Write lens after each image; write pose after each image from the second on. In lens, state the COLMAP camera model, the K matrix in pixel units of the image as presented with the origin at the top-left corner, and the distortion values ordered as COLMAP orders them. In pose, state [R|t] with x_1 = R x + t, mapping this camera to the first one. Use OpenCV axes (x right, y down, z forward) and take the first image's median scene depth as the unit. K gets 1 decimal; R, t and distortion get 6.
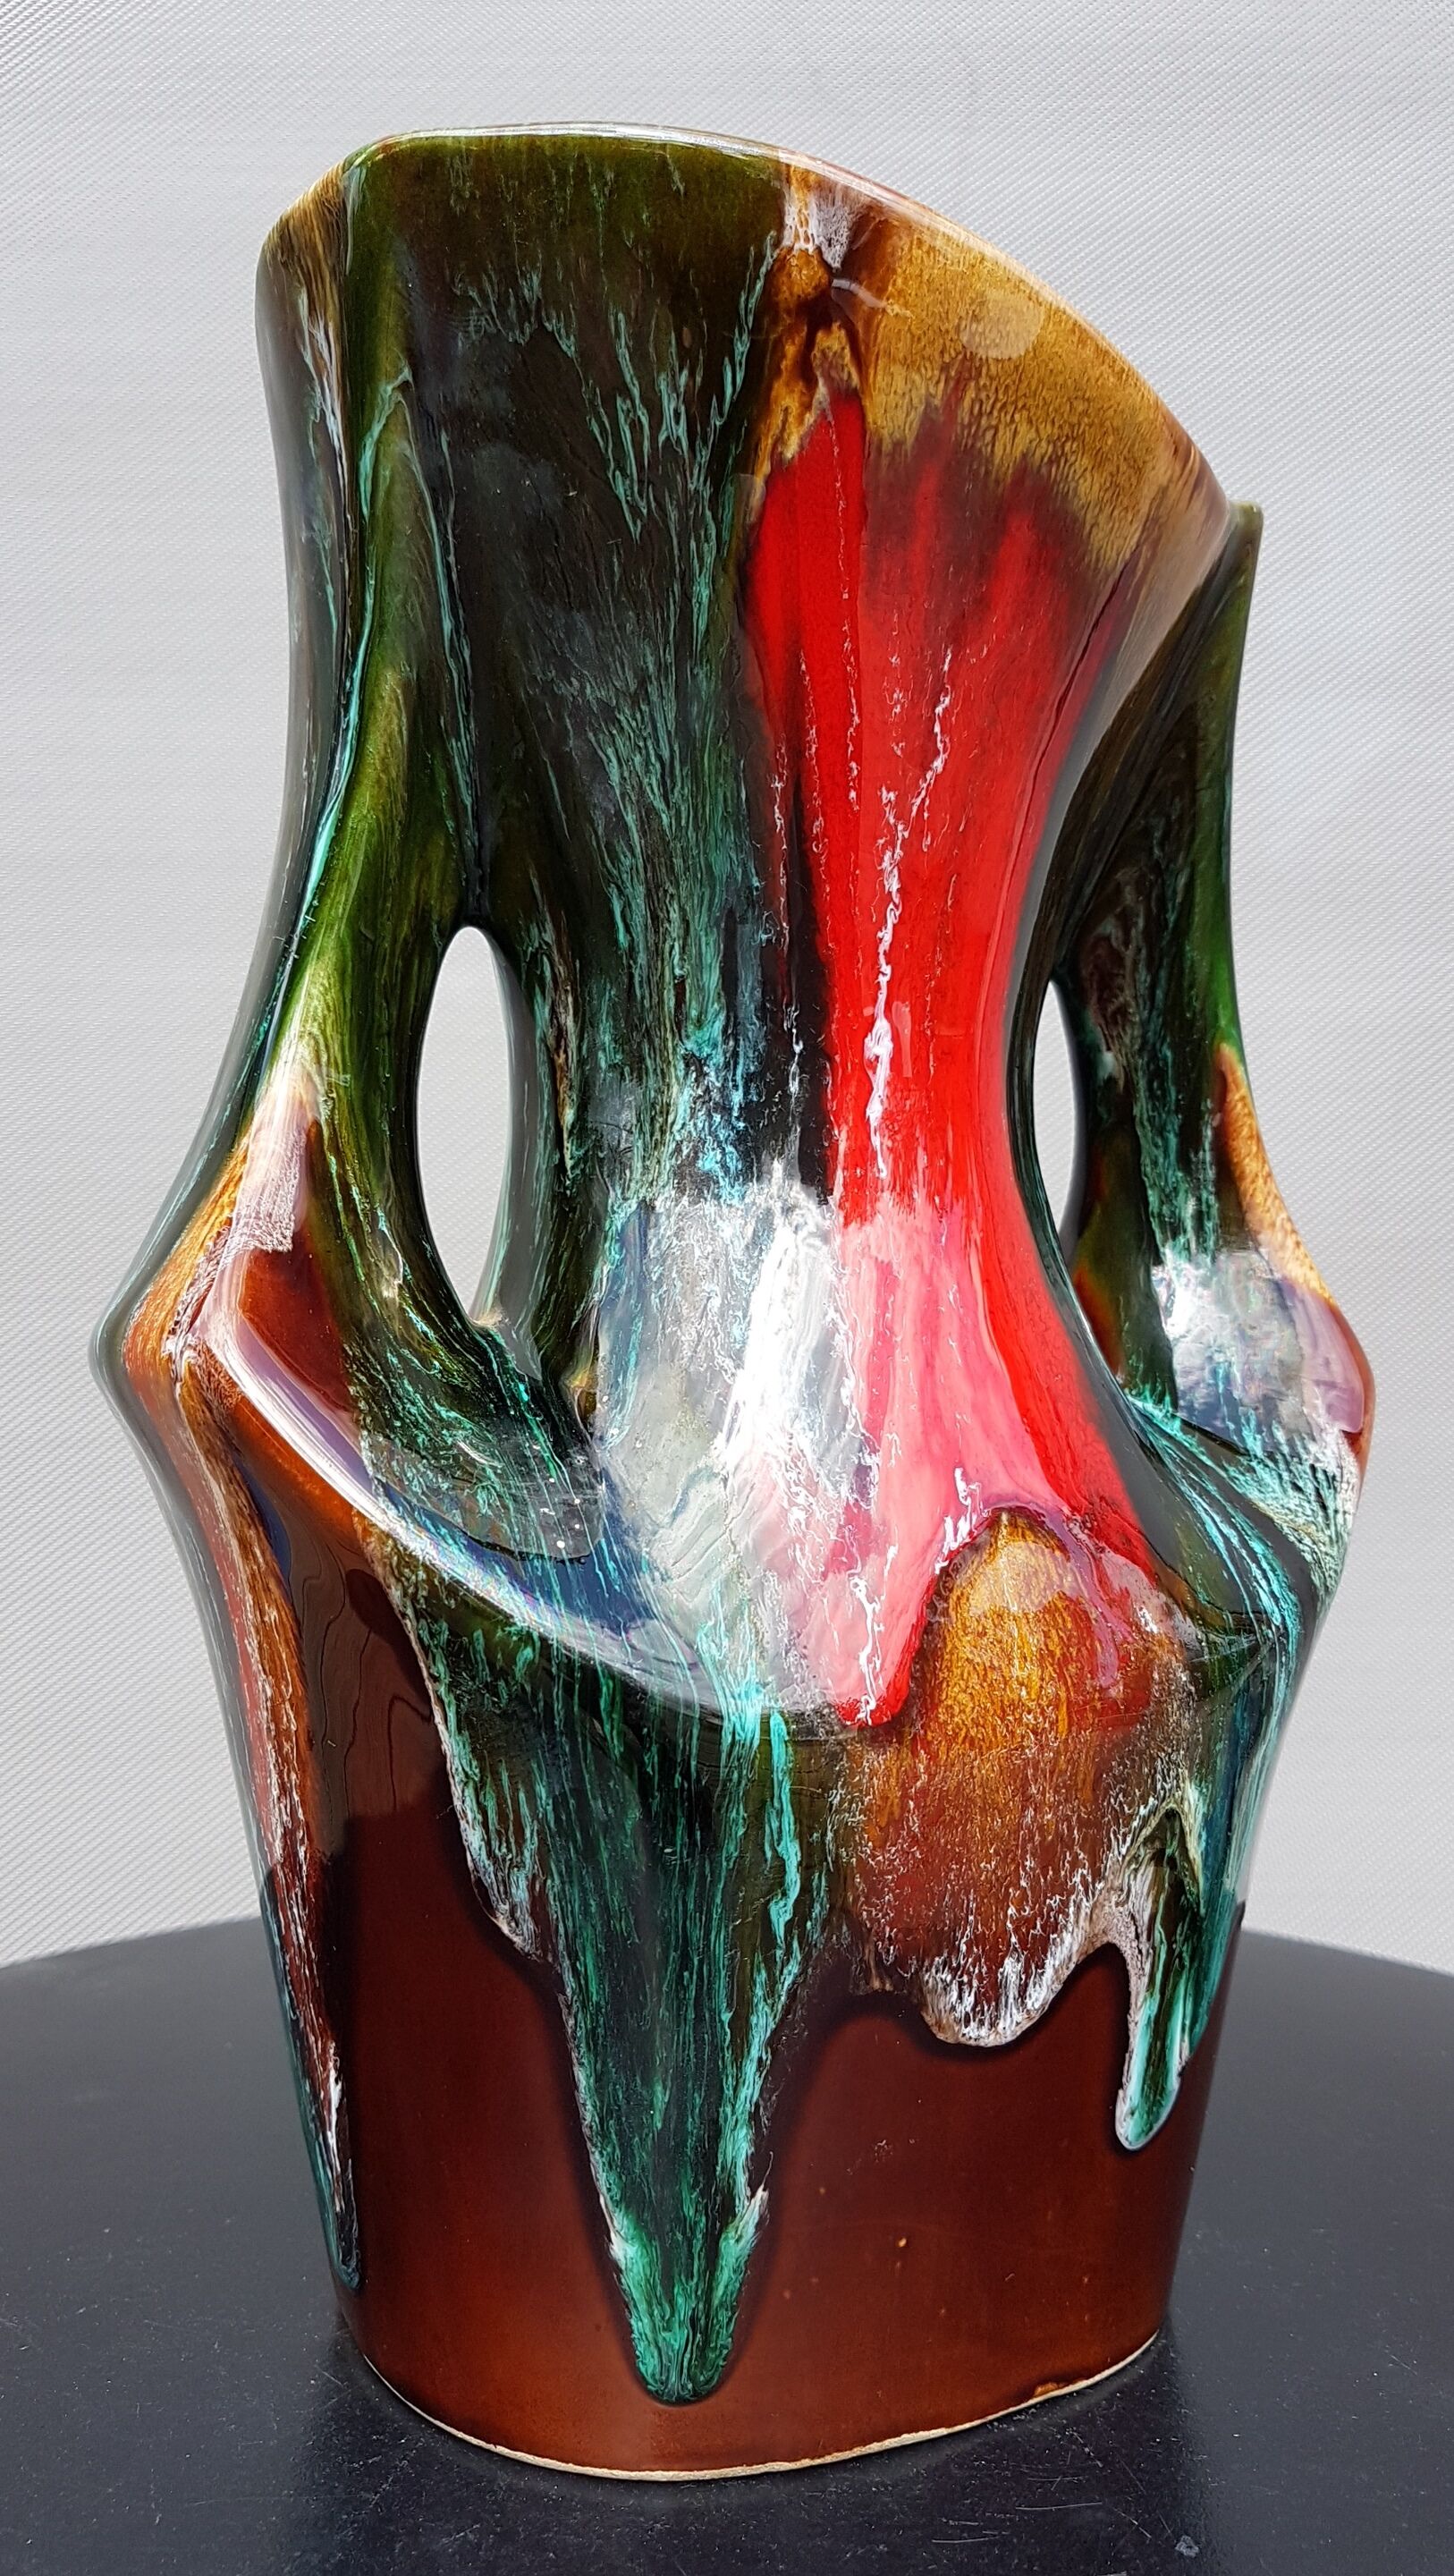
lens RADIAL K [[1903.9, 0, 745.2], [0, 1903.9, 1294.4], [0, 0, 1]] dist [0.032708, 0.005865]
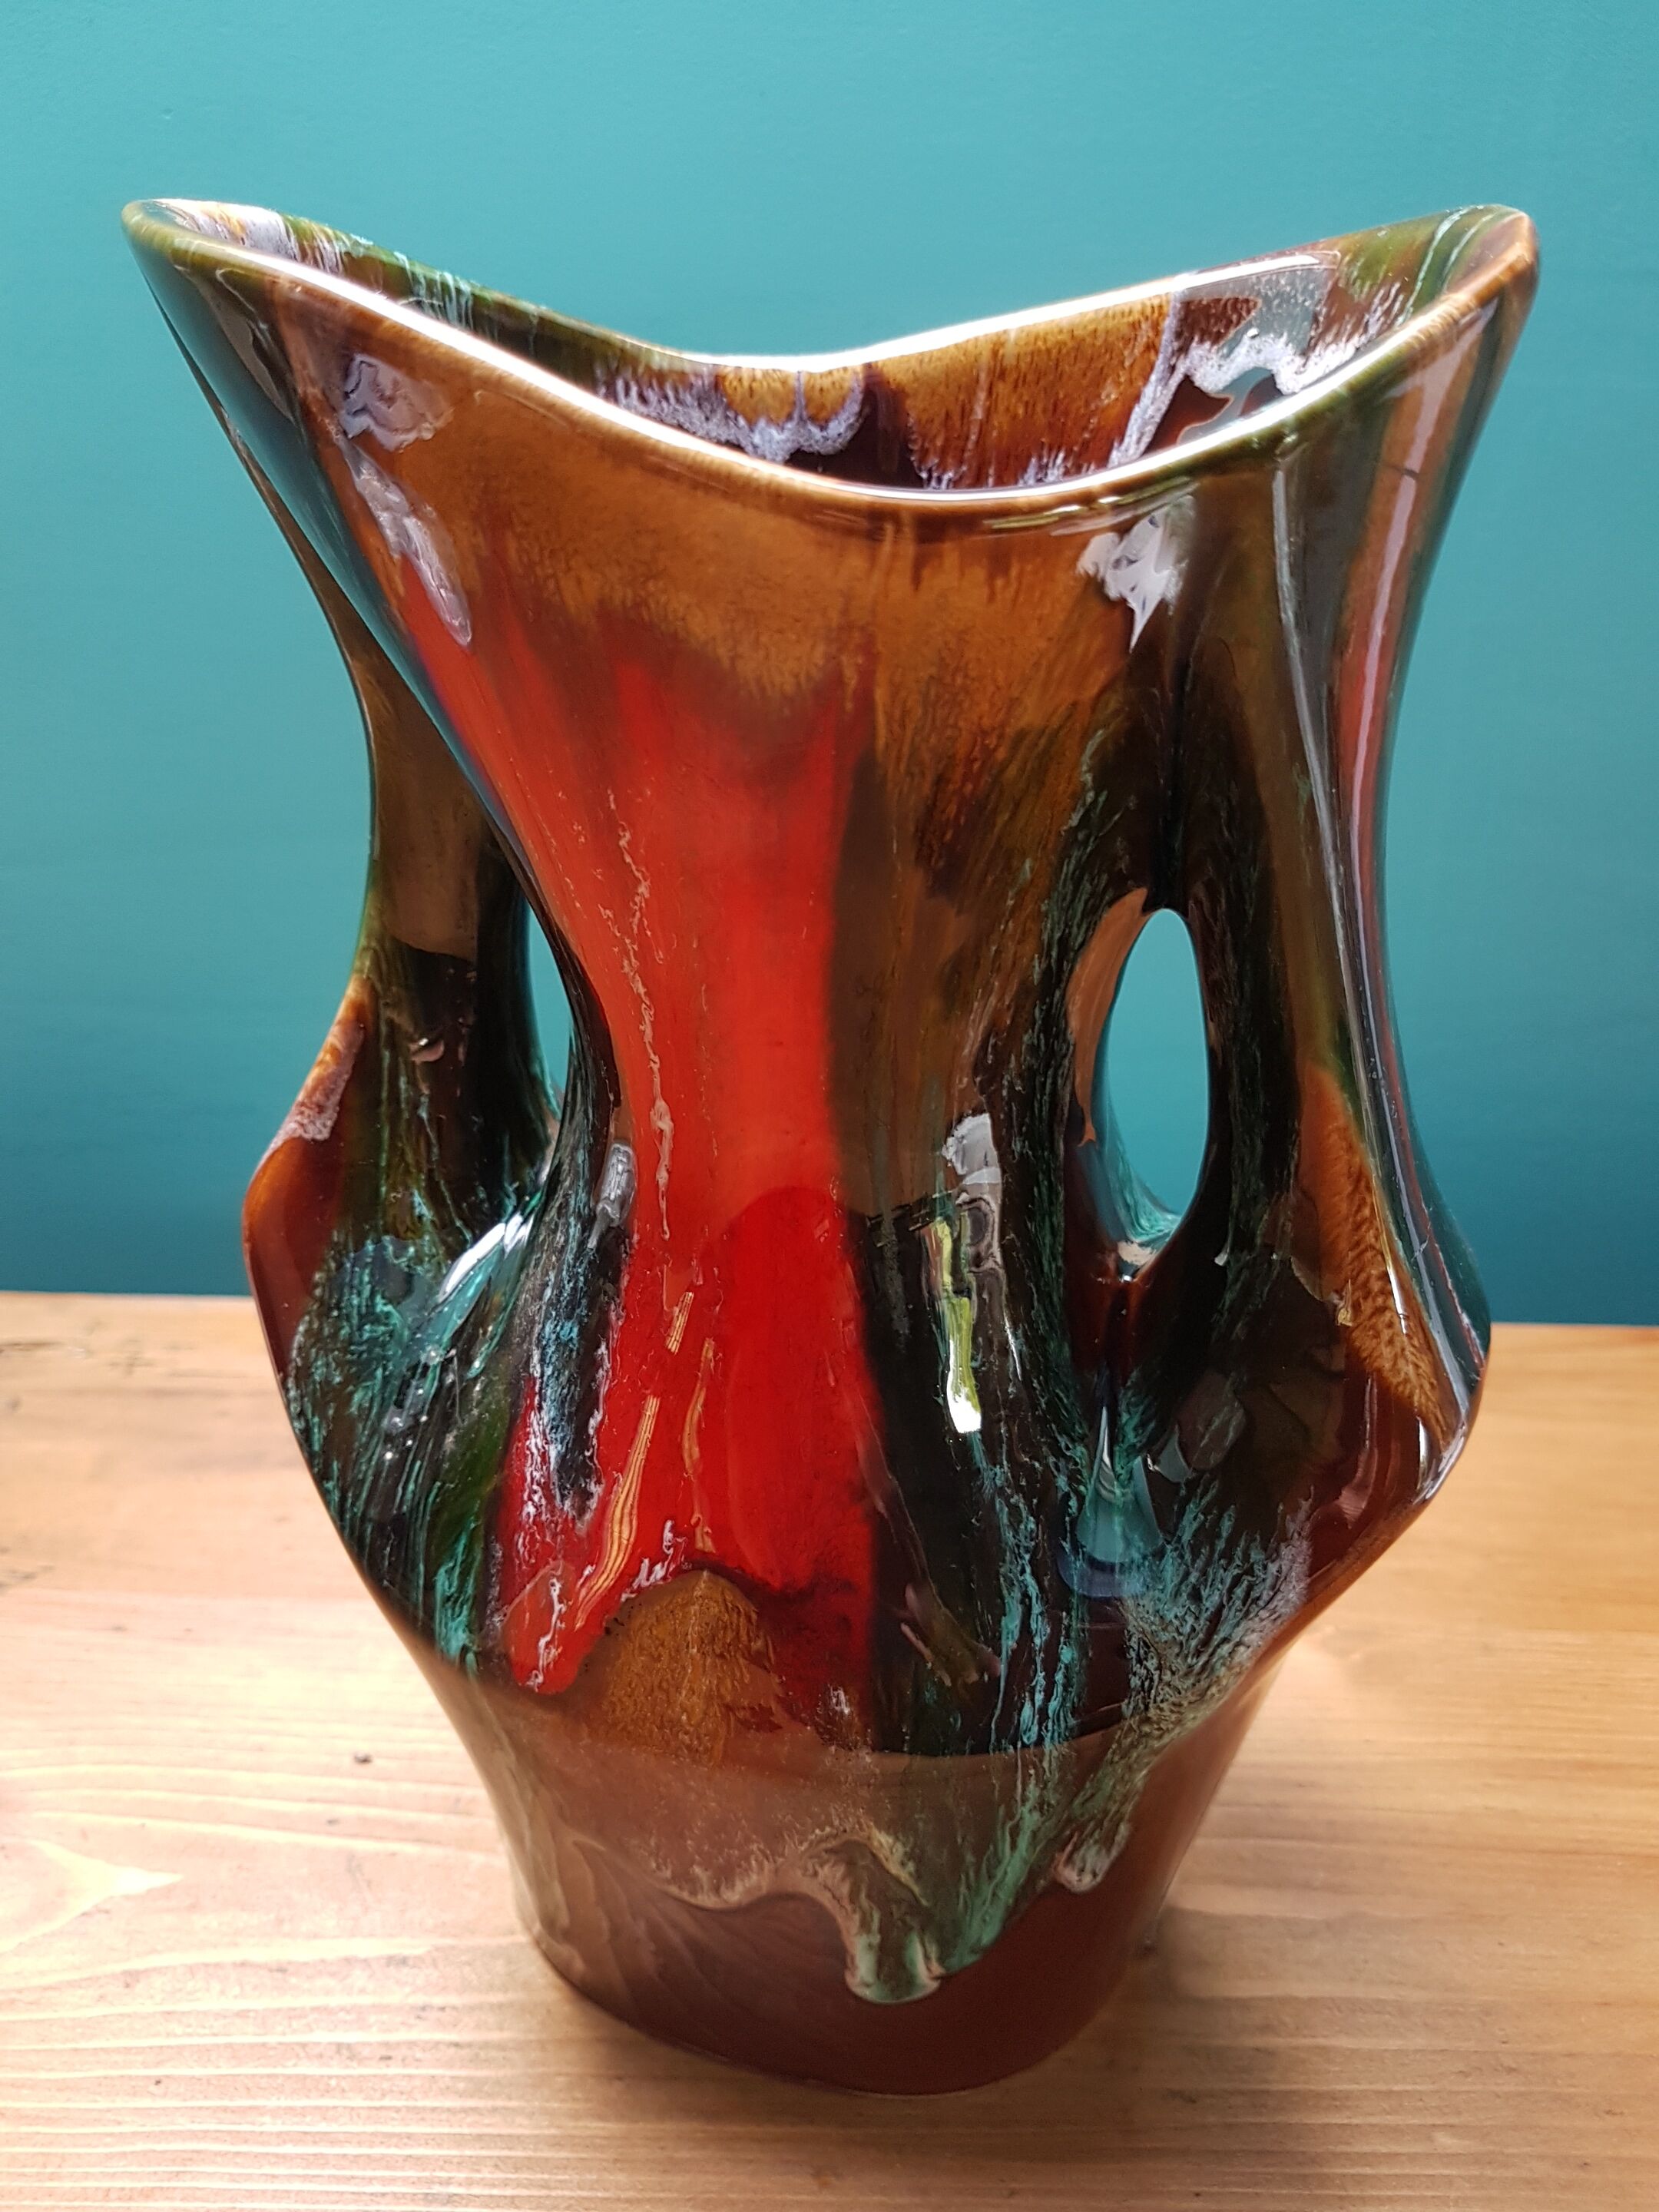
lens RADIAL K [[1630.9, 0, 820.0], [0, 1630.9, 1095.8], [0, 0, 1]] dist [0.045862, -0.006221]
pose [[0.709431, 0.314163, -0.630879, 0.654650], [0.007766, 0.891611, 0.452735, -0.522178], [0.704732, -0.326084, 0.630097, 0.526591]]
